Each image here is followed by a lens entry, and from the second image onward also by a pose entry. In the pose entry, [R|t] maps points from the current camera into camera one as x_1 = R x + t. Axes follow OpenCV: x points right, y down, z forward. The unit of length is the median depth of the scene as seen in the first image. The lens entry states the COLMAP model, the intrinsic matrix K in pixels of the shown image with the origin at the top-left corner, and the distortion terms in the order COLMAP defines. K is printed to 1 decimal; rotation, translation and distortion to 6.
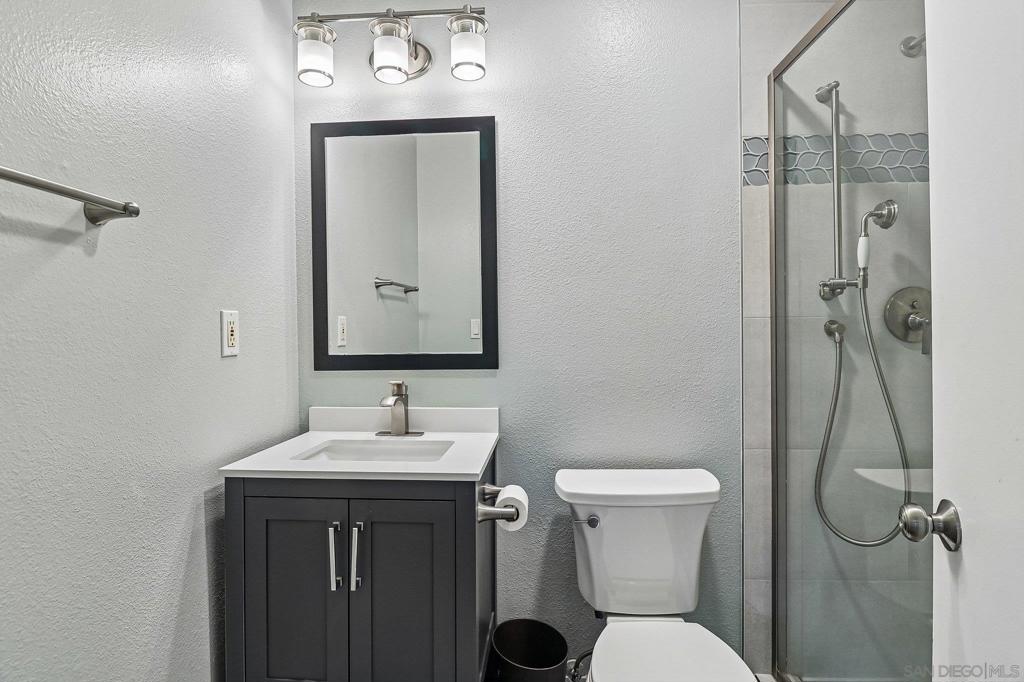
lens RADIAL K [[524.3, 0, 512.4], [0, 524.3, 337.2], [0, 0, 1]] dist [0.000190, -0.009422]
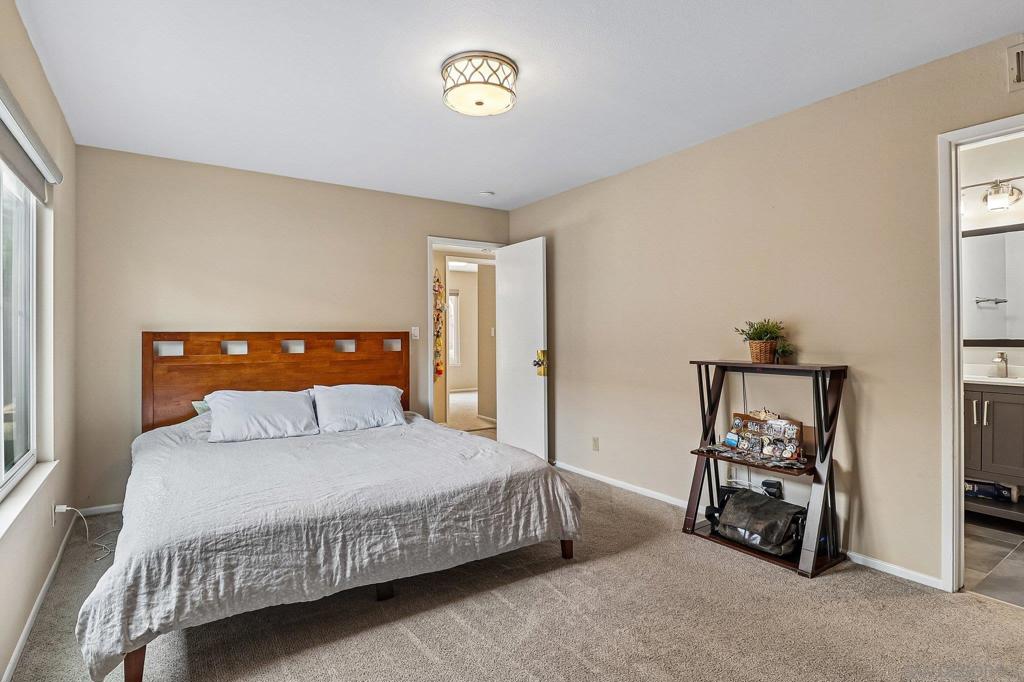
lens RADIAL K [[524.3, 0, 512.5], [0, 524.3, 337.7], [0, 0, 1]] dist [0.000190, -0.009422]
pose [[0.617196, 0.000673, -0.786809, 0.208381], [-0.004808, 0.999984, -0.002917, 0.045199], [0.786795, 0.005584, 0.617190, -1.796112]]
